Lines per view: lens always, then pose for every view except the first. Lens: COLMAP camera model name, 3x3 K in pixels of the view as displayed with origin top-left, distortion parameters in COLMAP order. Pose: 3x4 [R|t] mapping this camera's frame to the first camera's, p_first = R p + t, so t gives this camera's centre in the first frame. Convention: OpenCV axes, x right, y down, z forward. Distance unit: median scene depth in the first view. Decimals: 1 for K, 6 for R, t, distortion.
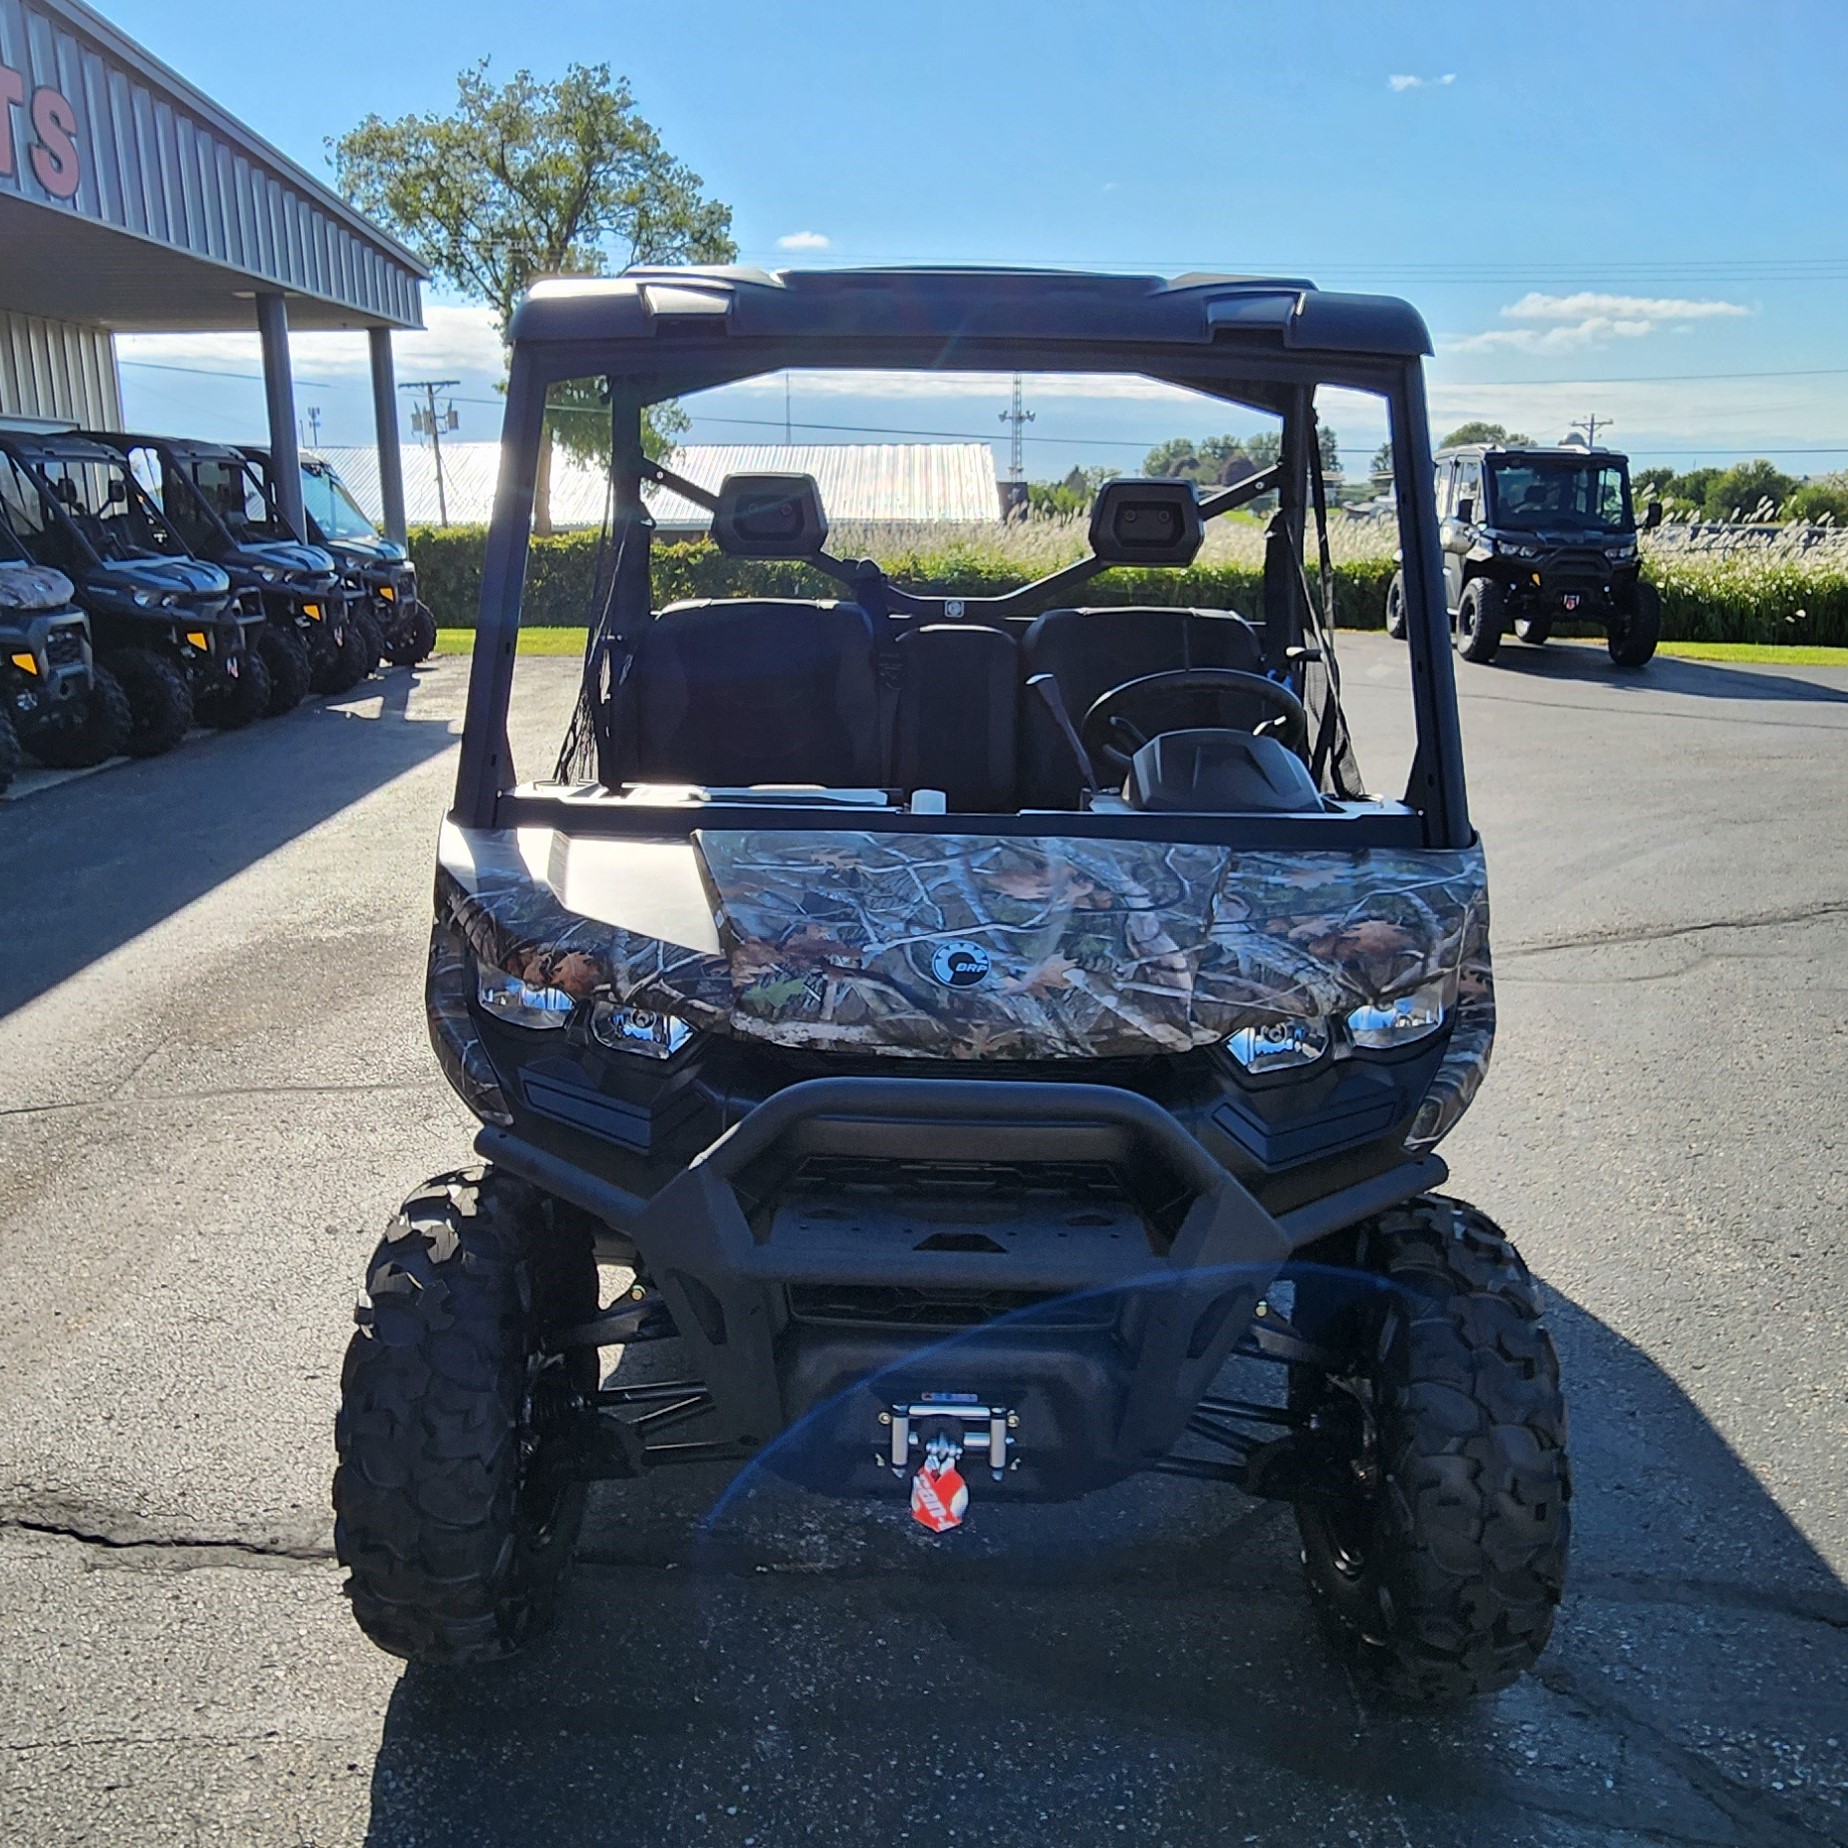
lens RADIAL K [[1677.5, 0, 924.0], [0, 1677.5, 924.0], [0, 0, 1]] dist [-0.006003, 0.001105]
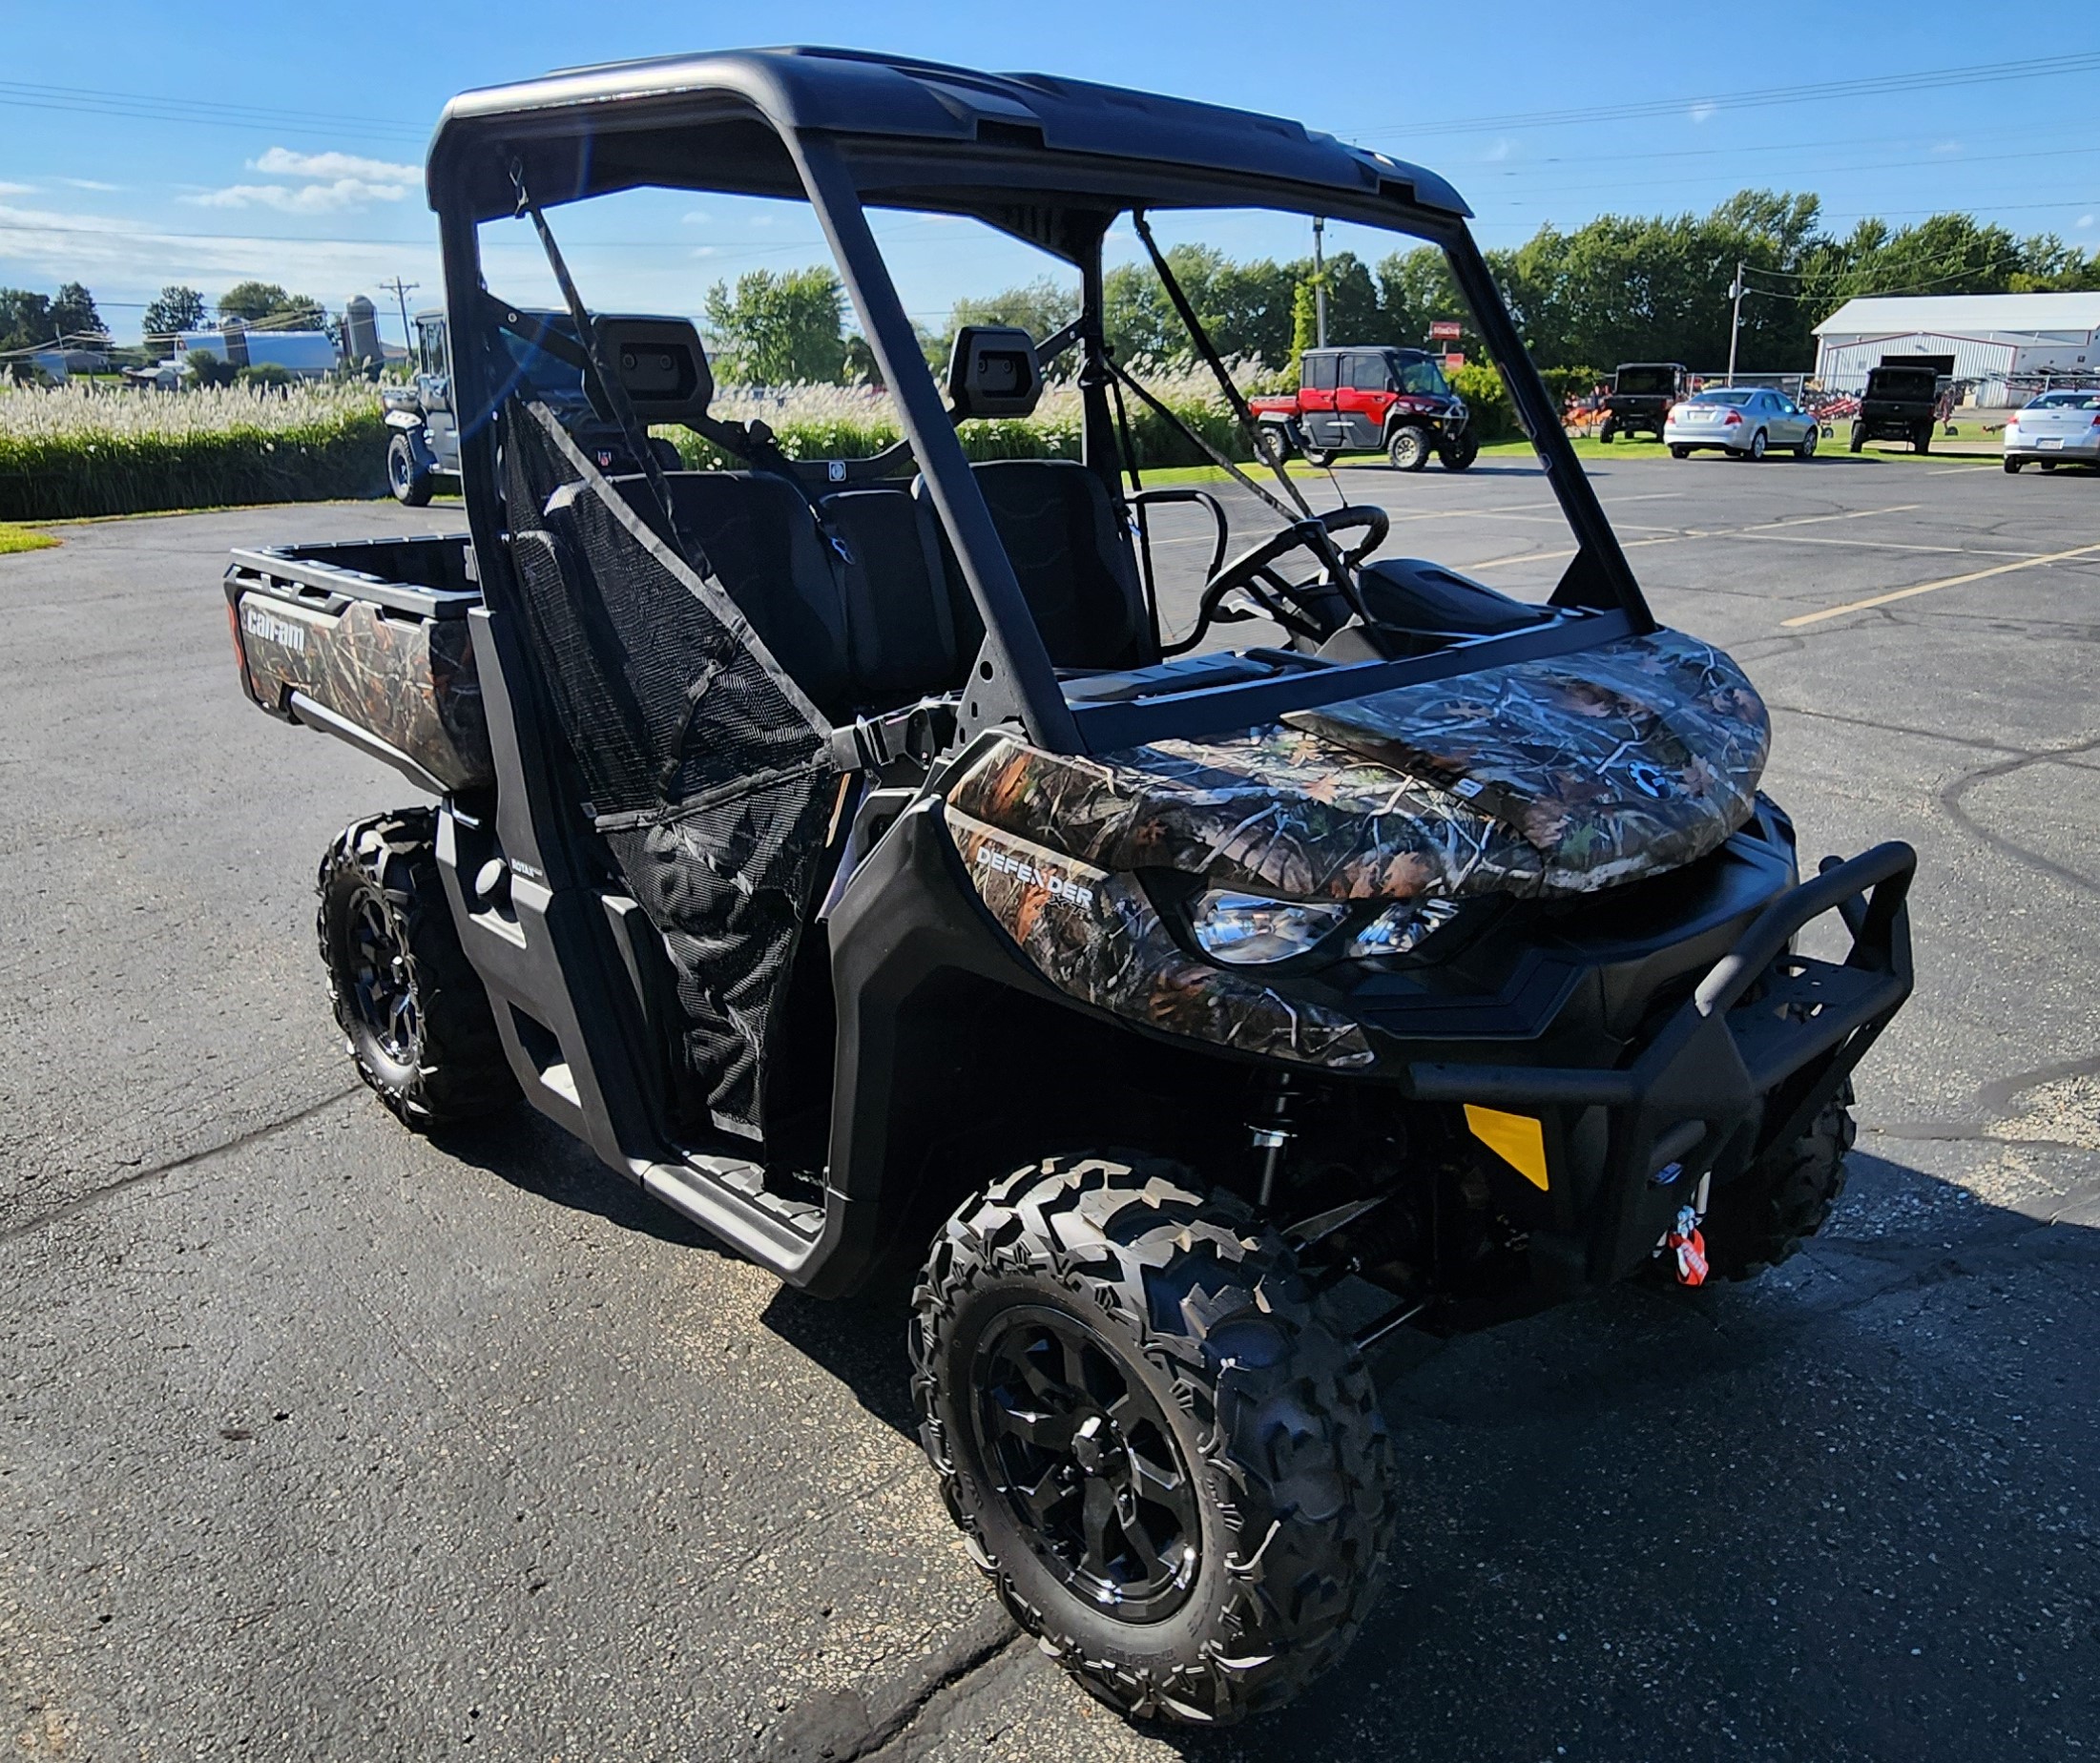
lens RADIAL K [[1581.6, 0, 1050.0], [0, 1581.6, 881.5], [0, 0, 1]] dist [0.003279, 0.001582]
pose [[0.685927, -0.229679, 0.690472, -0.560422], [0.182806, 0.972840, 0.142004, -0.074393], [-0.704334, 0.028818, 0.709284, 0.324273]]
